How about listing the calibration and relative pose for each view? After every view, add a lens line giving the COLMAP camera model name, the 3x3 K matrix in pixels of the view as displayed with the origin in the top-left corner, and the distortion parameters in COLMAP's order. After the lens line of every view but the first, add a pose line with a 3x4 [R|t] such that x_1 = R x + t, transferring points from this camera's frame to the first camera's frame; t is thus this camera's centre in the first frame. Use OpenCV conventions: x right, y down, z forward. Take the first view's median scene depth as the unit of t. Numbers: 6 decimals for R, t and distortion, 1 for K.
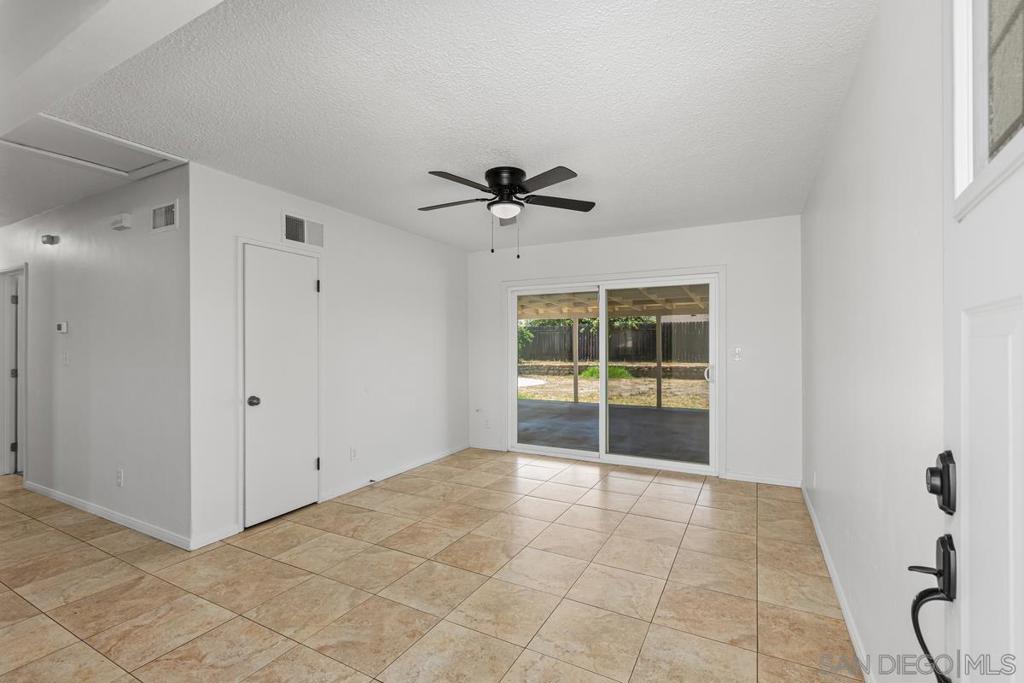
lens RADIAL K [[455.3, 0, 504.3], [0, 455.3, 342.9], [0, 0, 1]] dist [0.000437, -0.000773]
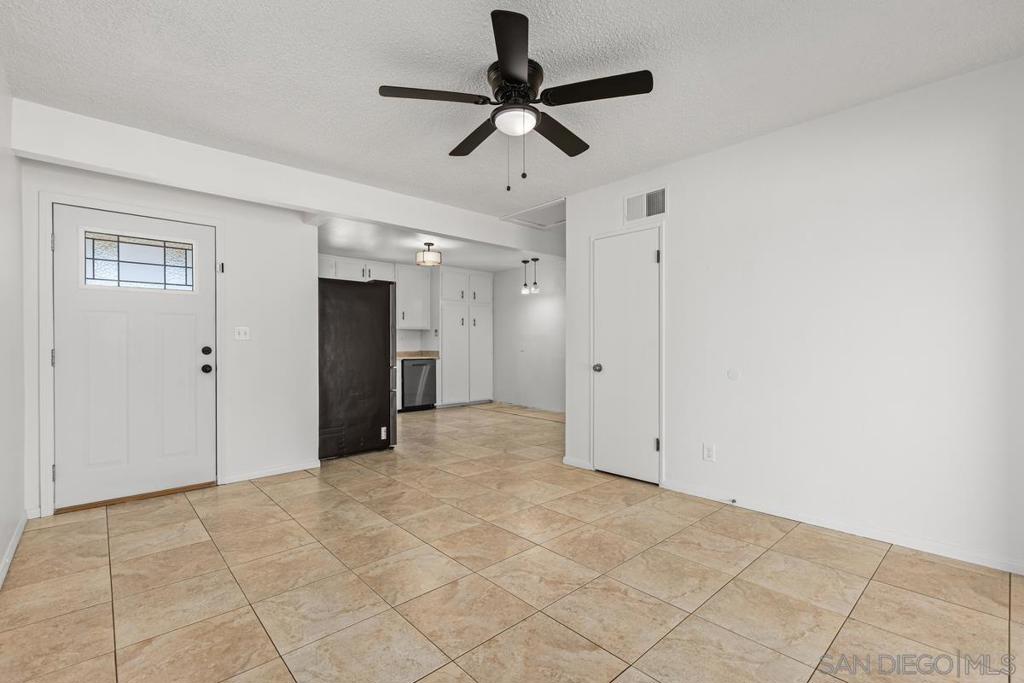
lens RADIAL K [[455.3, 0, 518.9], [0, 455.3, 343.1], [0, 0, 1]] dist [0.000437, -0.000773]
pose [[-0.314959, 0.001039, -0.949105, 0.706243], [0.009396, 0.999954, -0.002024, 0.065444], [0.949059, -0.009555, -0.314954, 1.249617]]
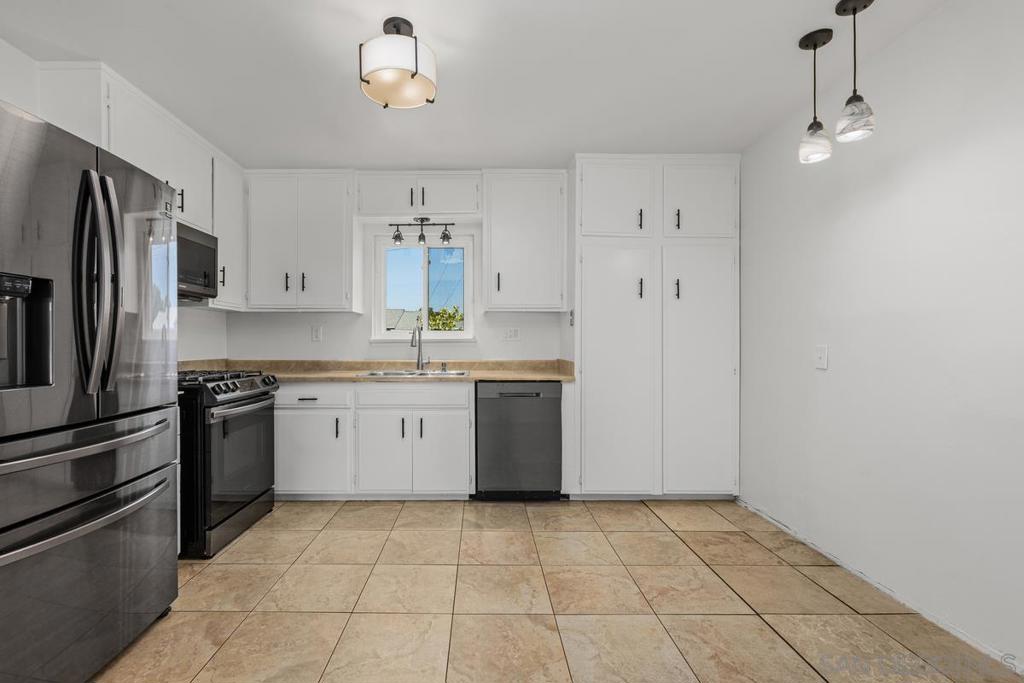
lens RADIAL K [[488.0, 0, 488.5], [0, 488.0, 343.5], [0, 0, 1]] dist [0.001633, -0.000845]
pose [[-0.866798, -0.000673, -0.498659, 0.581309], [0.004017, 0.999957, -0.008331, 0.065530], [0.498644, -0.009224, -0.866758, 1.220935]]
